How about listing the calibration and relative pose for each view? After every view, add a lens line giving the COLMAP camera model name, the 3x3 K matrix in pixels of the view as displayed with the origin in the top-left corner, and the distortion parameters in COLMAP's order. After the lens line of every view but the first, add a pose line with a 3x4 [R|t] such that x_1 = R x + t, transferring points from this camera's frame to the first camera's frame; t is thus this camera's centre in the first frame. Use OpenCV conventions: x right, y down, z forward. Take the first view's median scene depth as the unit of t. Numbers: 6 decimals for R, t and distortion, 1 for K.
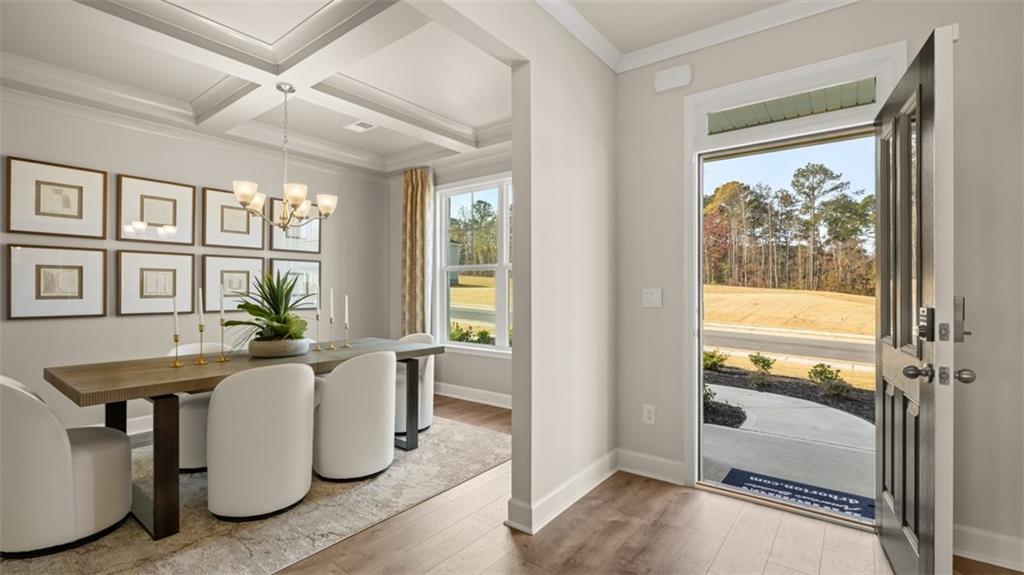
lens RADIAL K [[445.5, 0, 502.6], [0, 445.5, 289.2], [0, 0, 1]] dist [0.000000, -0.000085]
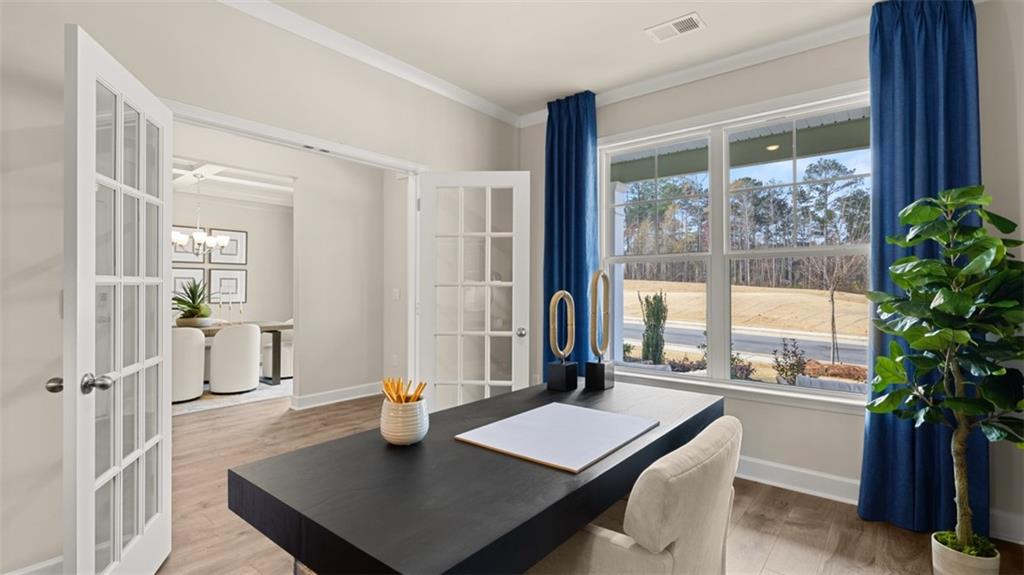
lens RADIAL K [[477.9, 0, 514.4], [0, 477.9, 283.8], [0, 0, 1]] dist [-0.013265, 0.002686]
pose [[0.999504, -0.000840, -0.031475, 0.493550], [0.000536, 0.999953, -0.009650, -0.002562], [0.031482, 0.009629, 0.999458, -0.503453]]
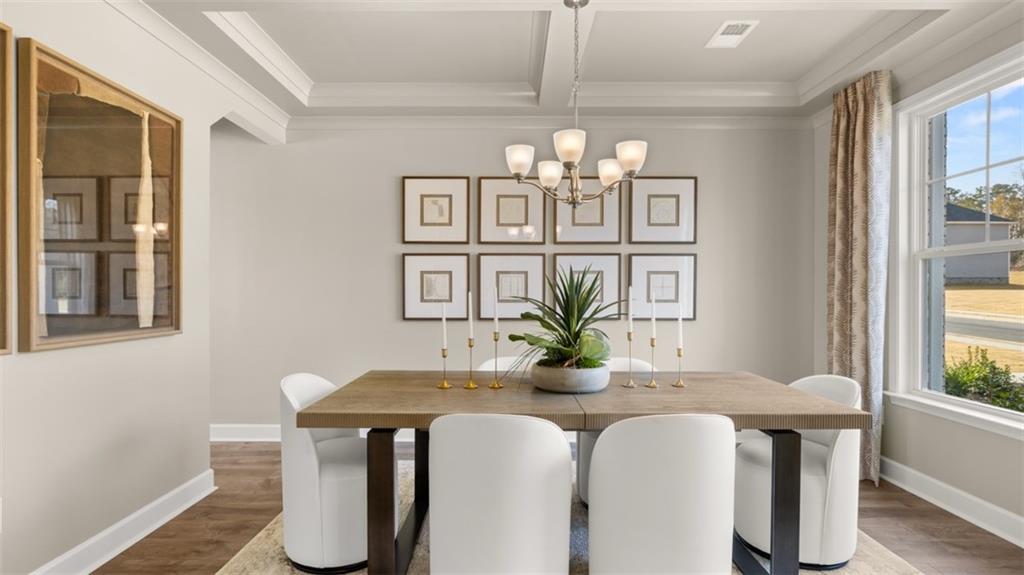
lens RADIAL K [[477.9, 0, 517.2], [0, 477.9, 295.9], [0, 0, 1]] dist [-0.013265, 0.002686]
pose [[0.615264, 0.004566, -0.788308, 0.021961], [0.000464, 0.999981, 0.006154, -0.000061], [0.788321, -0.004152, 0.615250, 0.285158]]
